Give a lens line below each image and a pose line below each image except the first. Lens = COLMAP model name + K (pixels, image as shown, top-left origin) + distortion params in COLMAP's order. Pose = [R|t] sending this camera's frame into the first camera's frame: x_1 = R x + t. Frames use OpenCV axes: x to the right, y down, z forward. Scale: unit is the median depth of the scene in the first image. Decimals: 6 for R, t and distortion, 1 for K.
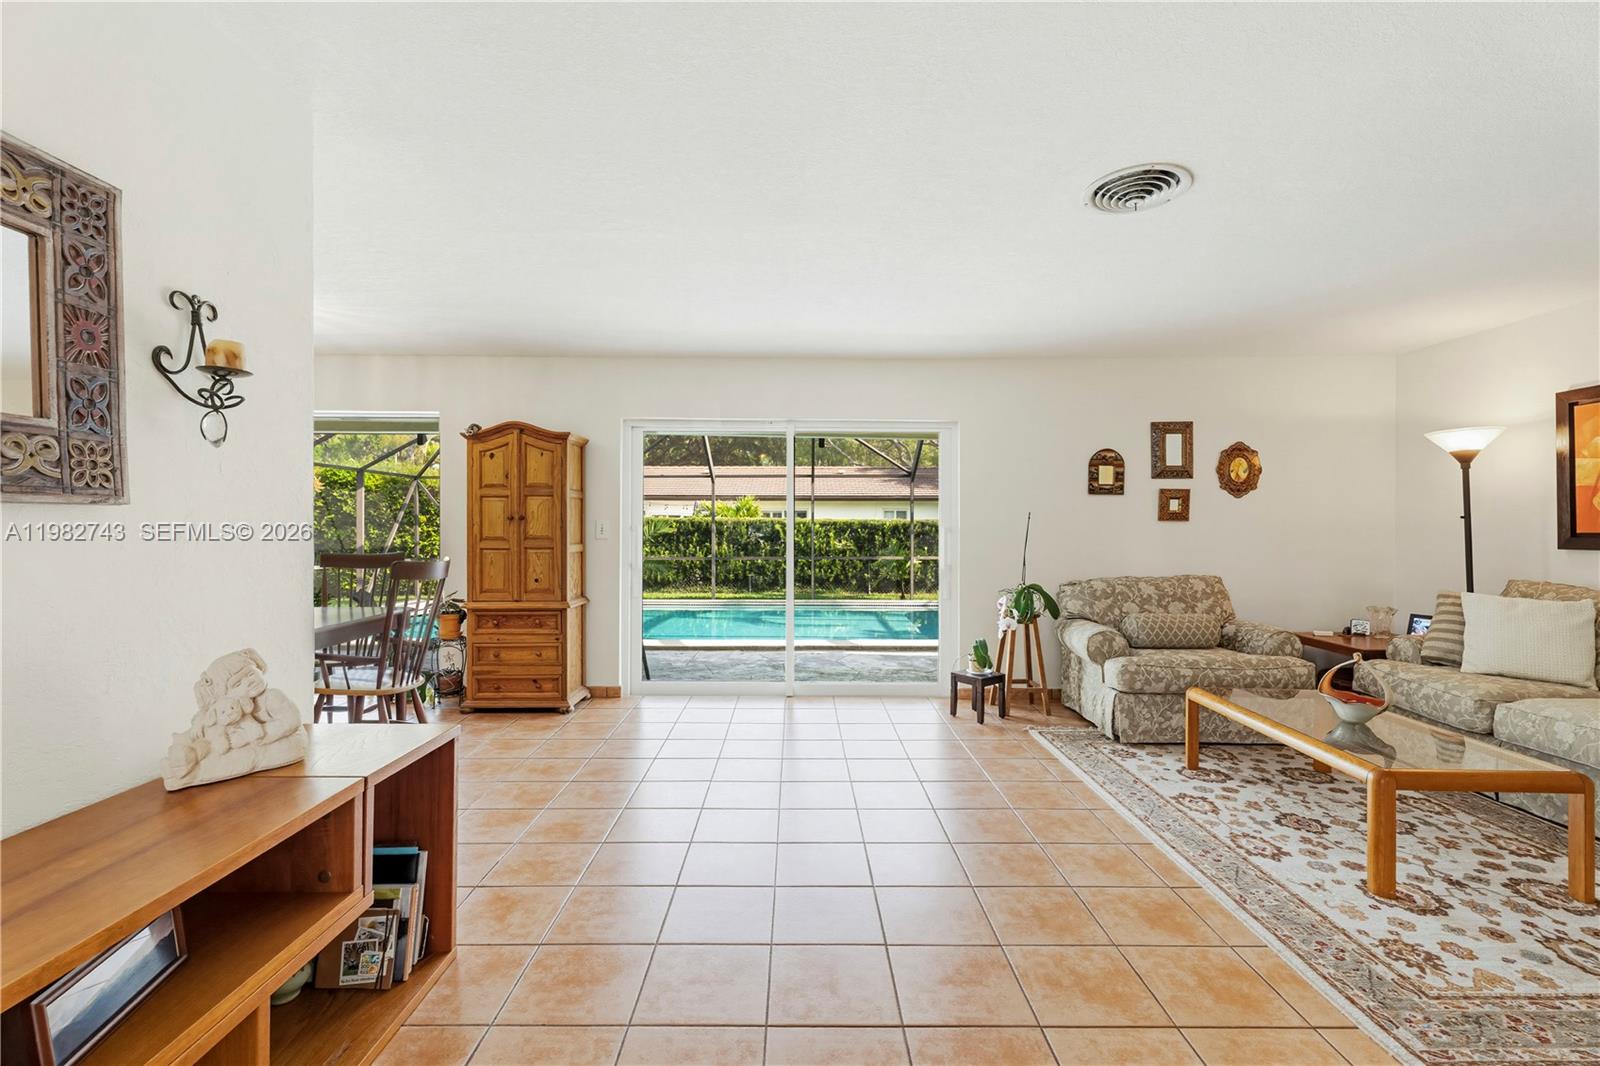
lens RADIAL K [[714.8, 0, 801.4], [0, 714.8, 523.7], [0, 0, 1]] dist [0.002965, -0.000860]
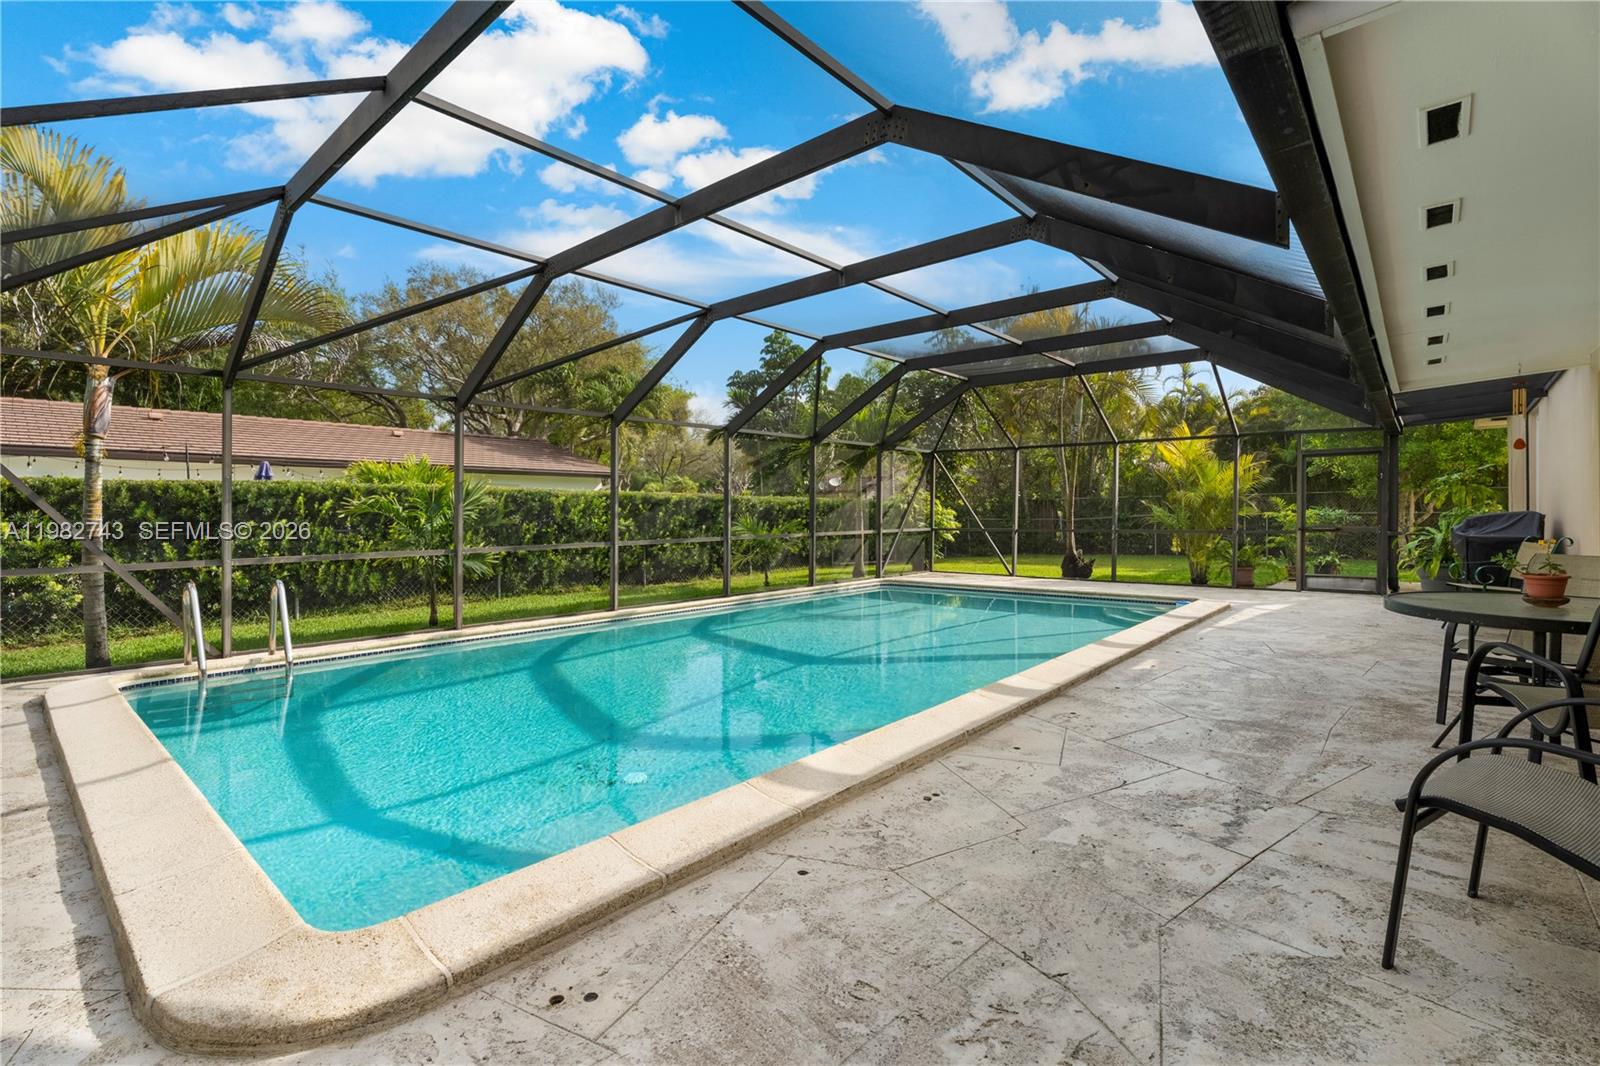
lens RADIAL K [[732.1, 0, 756.5], [0, 732.1, 531.7], [0, 0, 1]] dist [0.000219, -0.000010]
pose [[0.694558, -0.027661, 0.718904, -1.705873], [0.004944, 0.999421, 0.033677, 0.045283], [-0.719419, -0.019836, 0.694293, 1.466743]]
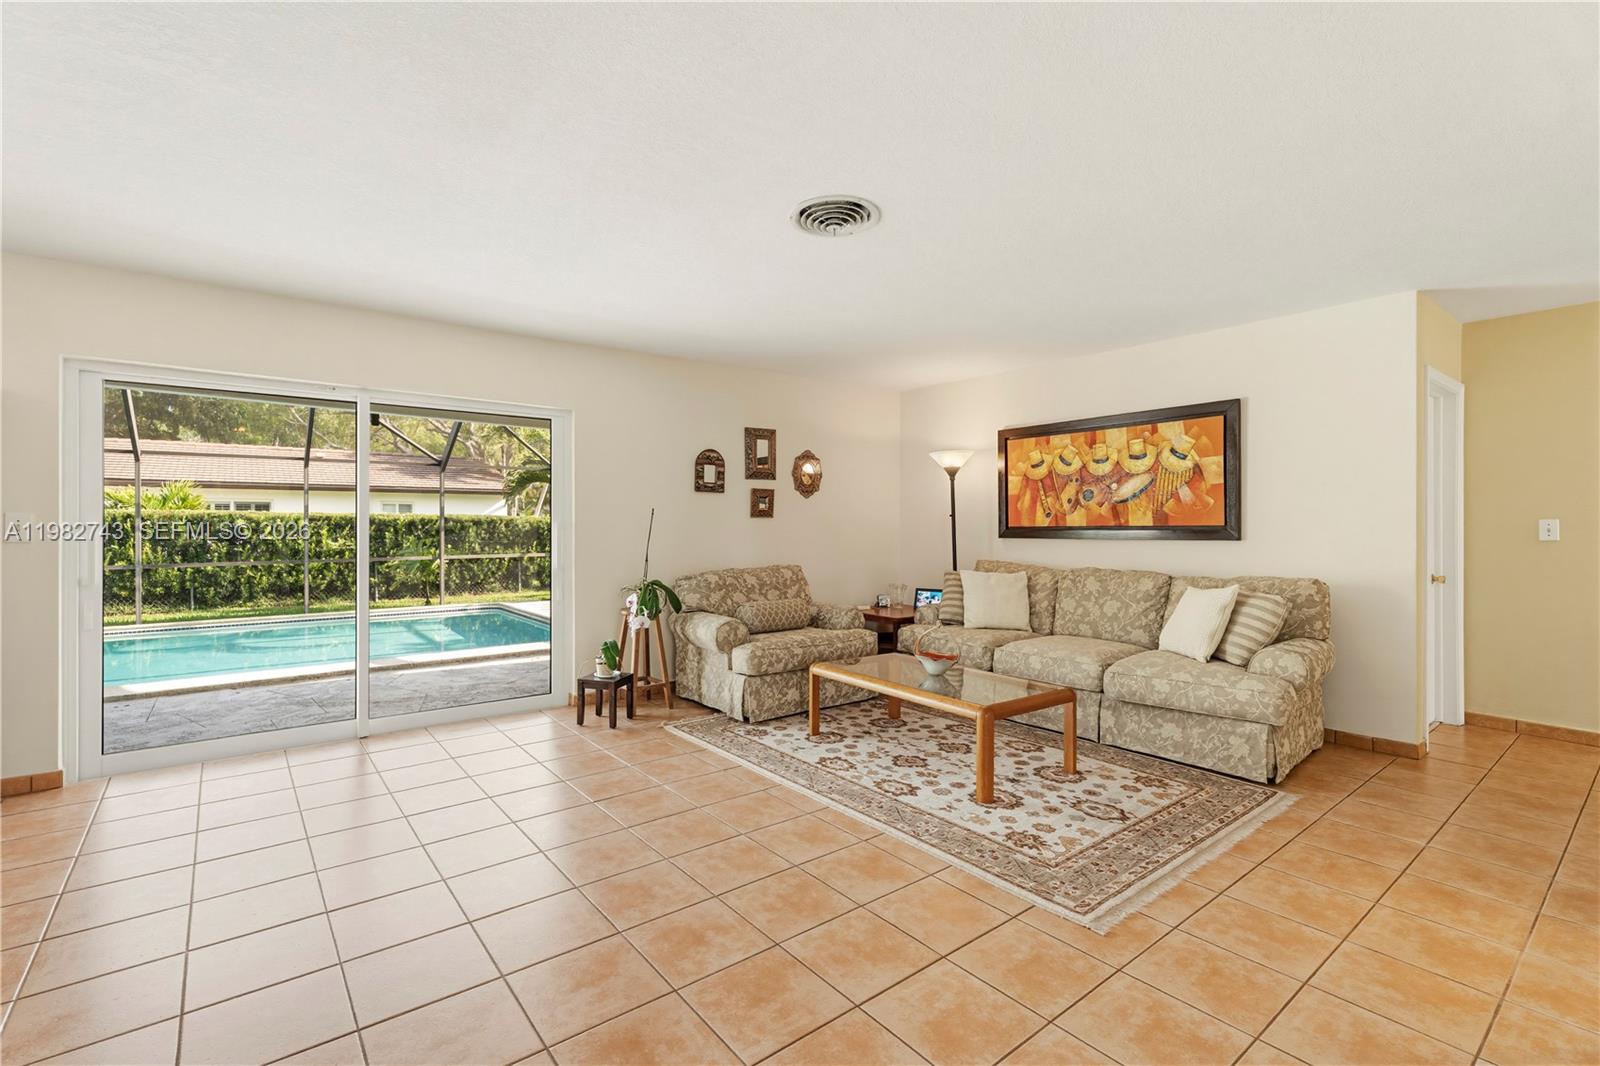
lens RADIAL K [[719.8, 0, 795.9], [0, 719.8, 522.5], [0, 0, 1]] dist [0.001283, -0.000089]
pose [[0.787187, -0.001106, 0.616713, -0.168053], [-0.002059, 0.999988, 0.004422, -0.001188], [-0.616711, -0.004751, 0.787175, 0.103152]]
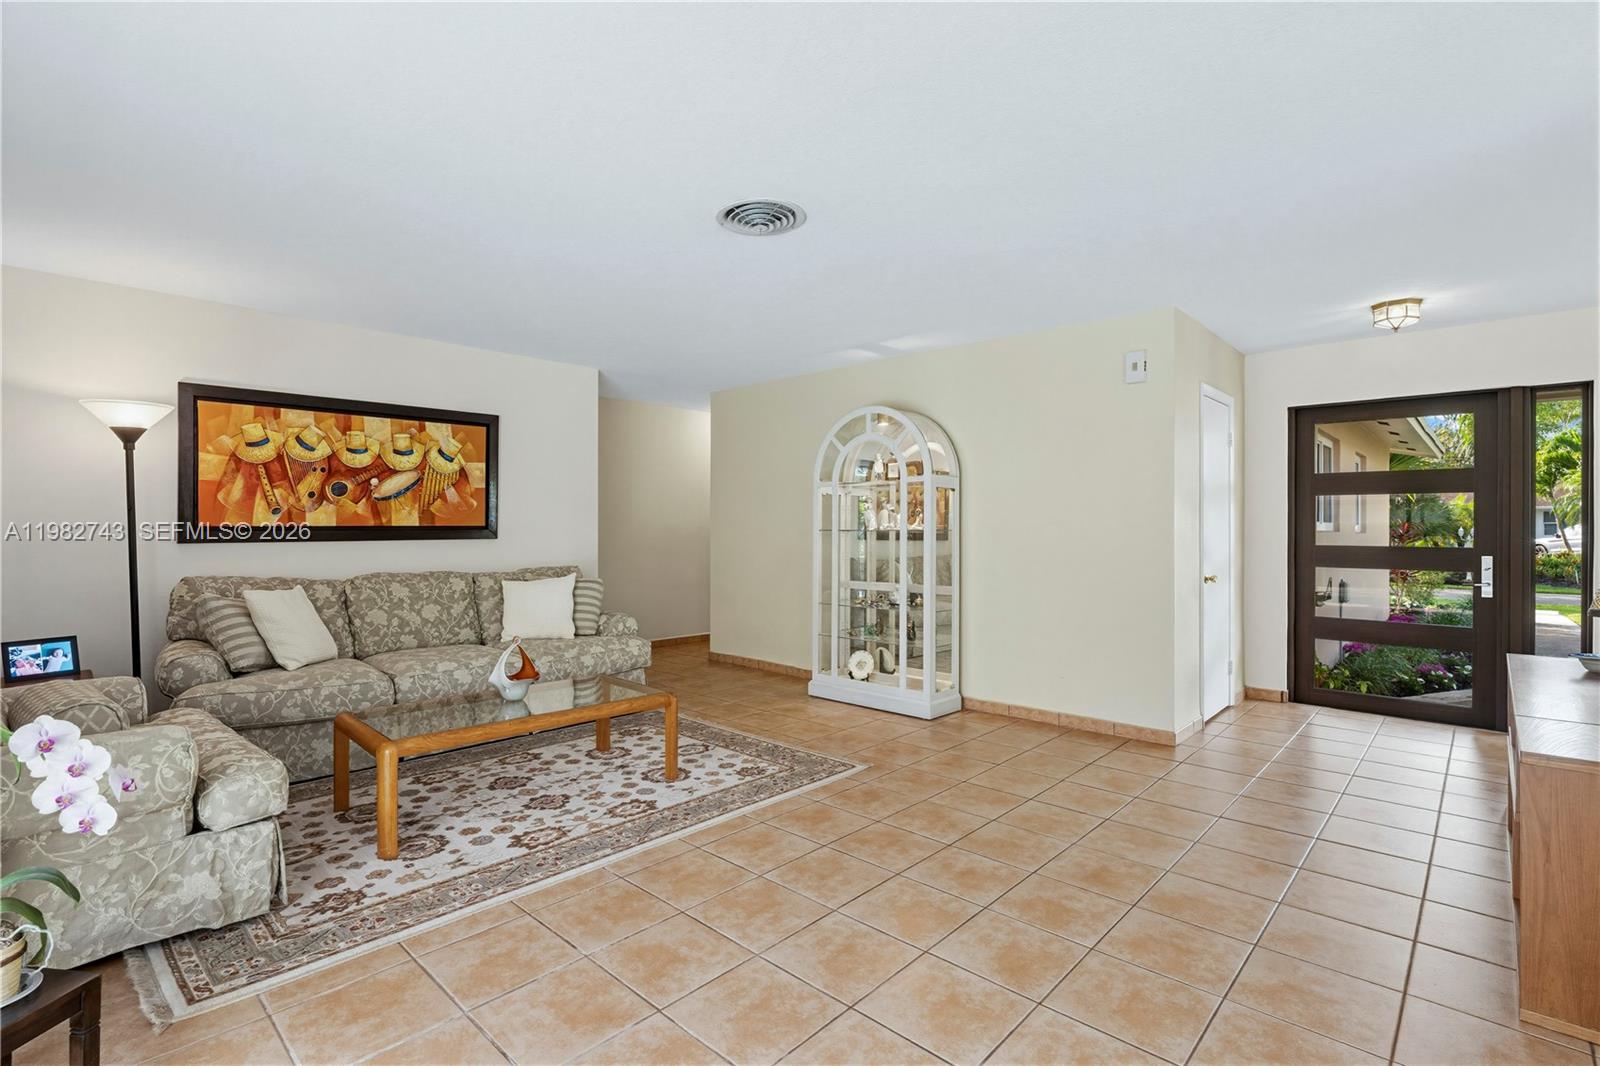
lens RADIAL K [[743.2, 0, 792.2], [0, 743.2, 529.2], [0, 0, 1]] dist [-0.010234, -0.000082]
pose [[-0.720973, -0.003432, 0.692954, -0.232001], [-0.007883, 0.999964, -0.003249, 0.013162], [-0.692918, -0.007805, -0.720974, 1.137417]]
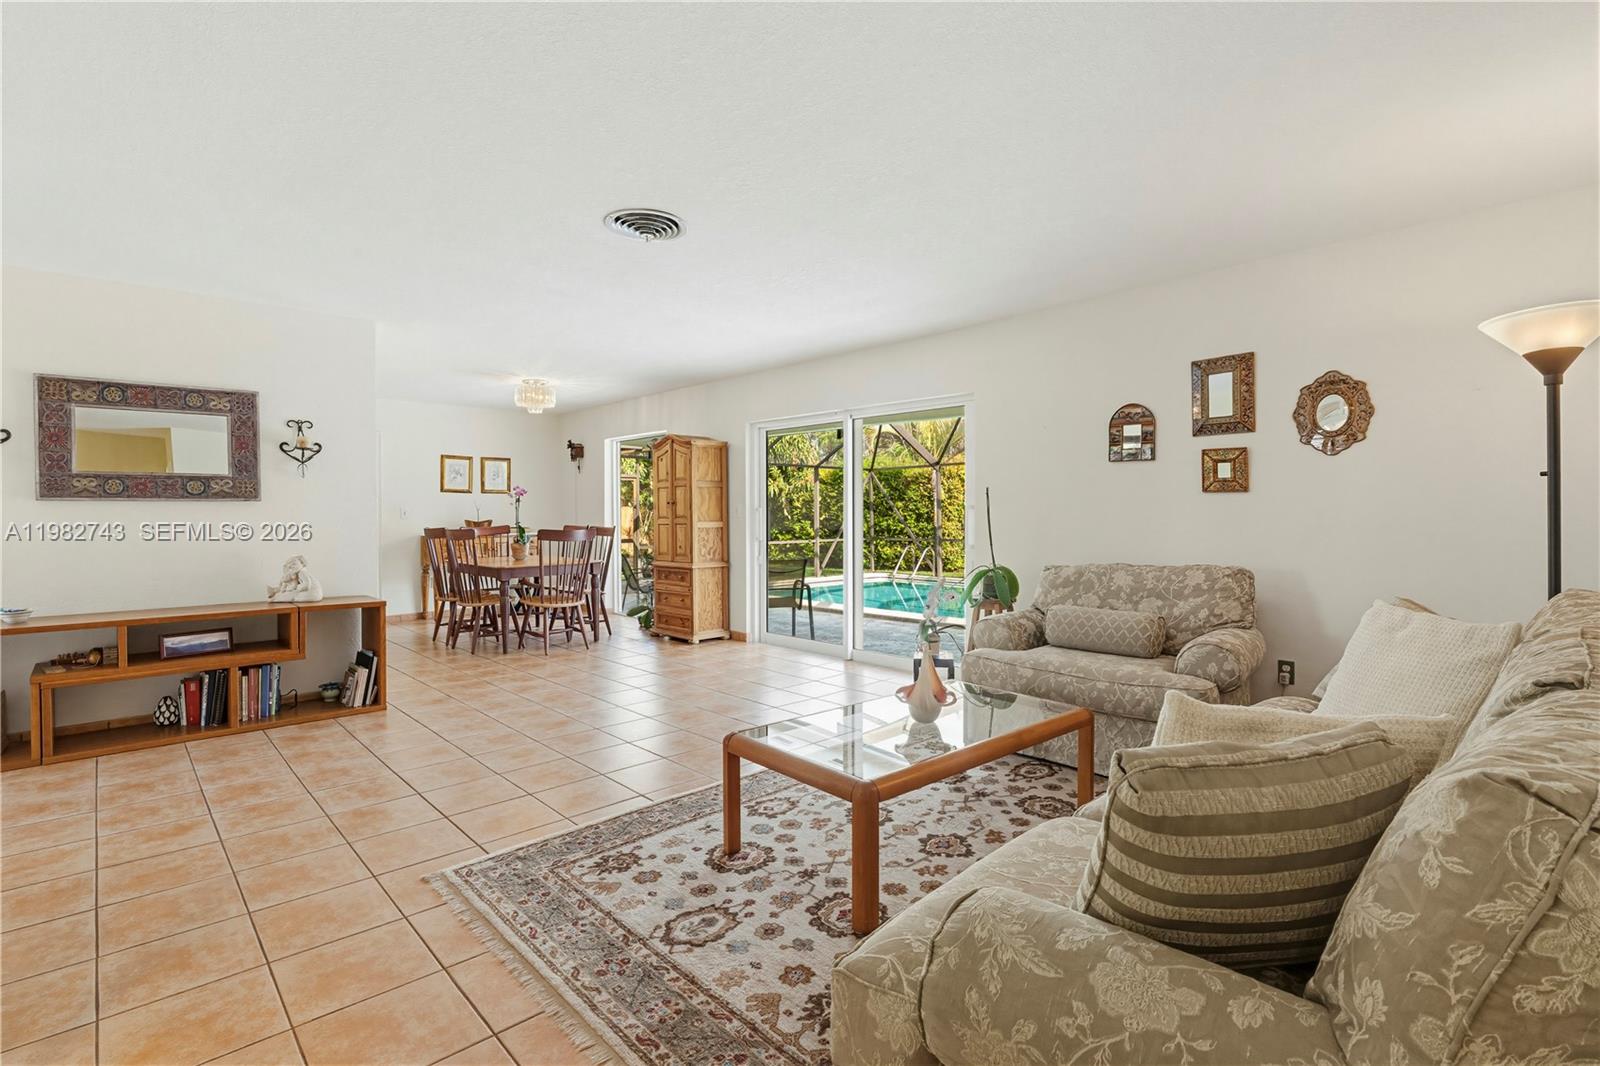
lens RADIAL K [[749.1, 0, 794.6], [0, 749.1, 519.8], [0, 0, 1]] dist [-0.011674, 0.000148]
pose [[0.678456, 0.000524, -0.734640, 0.997706], [0.010387, 0.999893, 0.010305, 0.015150], [0.734567, -0.014622, 0.678378, 0.200416]]
